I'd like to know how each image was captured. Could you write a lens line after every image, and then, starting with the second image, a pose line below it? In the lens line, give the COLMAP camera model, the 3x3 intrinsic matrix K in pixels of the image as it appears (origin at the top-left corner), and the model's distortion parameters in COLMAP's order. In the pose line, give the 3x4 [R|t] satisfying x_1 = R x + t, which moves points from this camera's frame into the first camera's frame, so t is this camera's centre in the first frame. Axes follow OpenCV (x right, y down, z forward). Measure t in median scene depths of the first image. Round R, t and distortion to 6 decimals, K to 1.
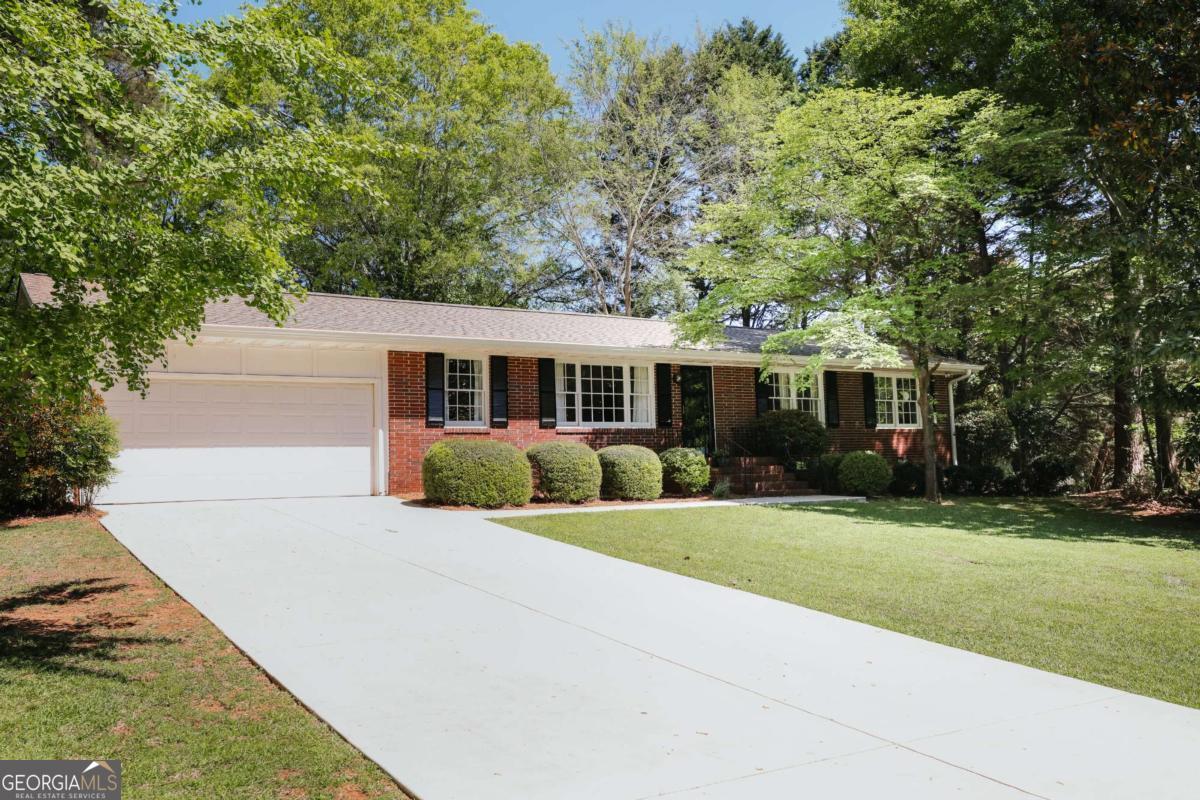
lens RADIAL K [[987.8, 0, 602.6], [0, 987.8, 375.4], [0, 0, 1]] dist [0.054117, 0.000604]
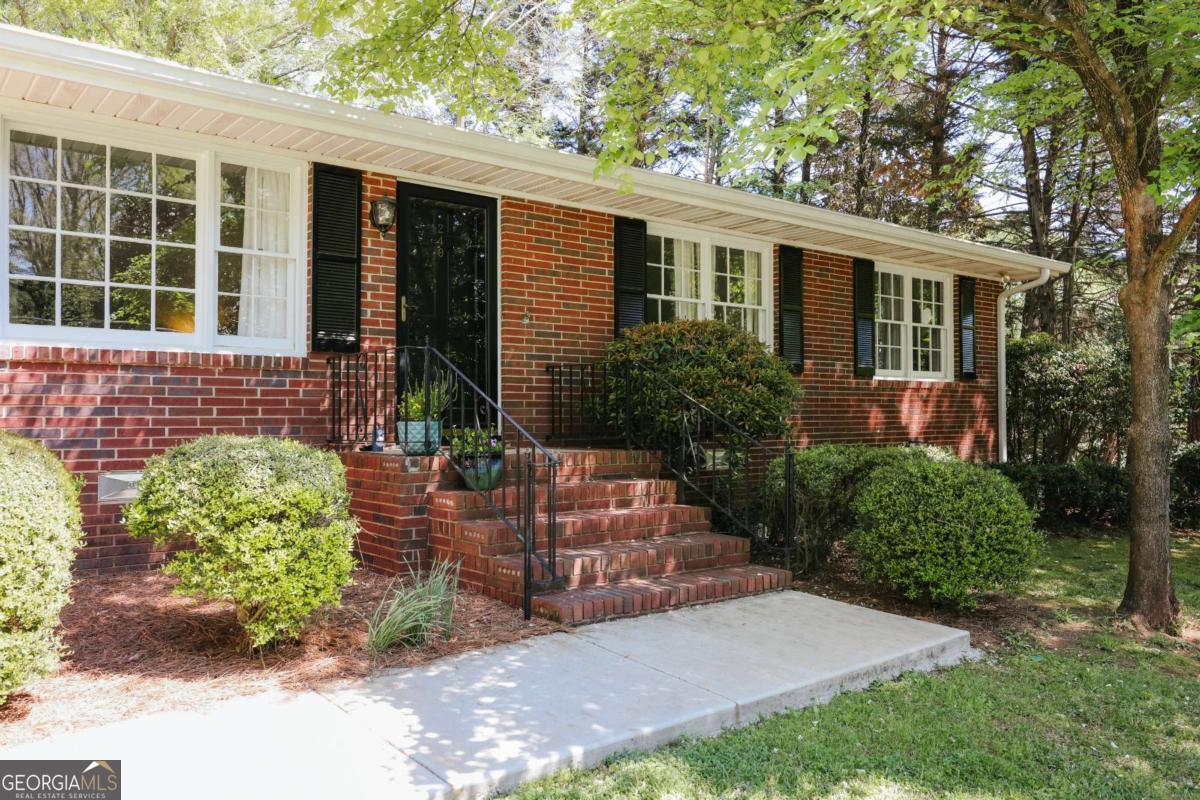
lens RADIAL K [[901.7, 0, 600.0], [0, 901.7, 400.0], [0, 0, 1]] dist [-0.002126, 0.000109]
pose [[0.995044, 0.031590, 0.094288, 0.130993], [-0.039539, 0.995709, 0.083665, 0.040319], [-0.091240, -0.086979, 0.992023, 0.718532]]
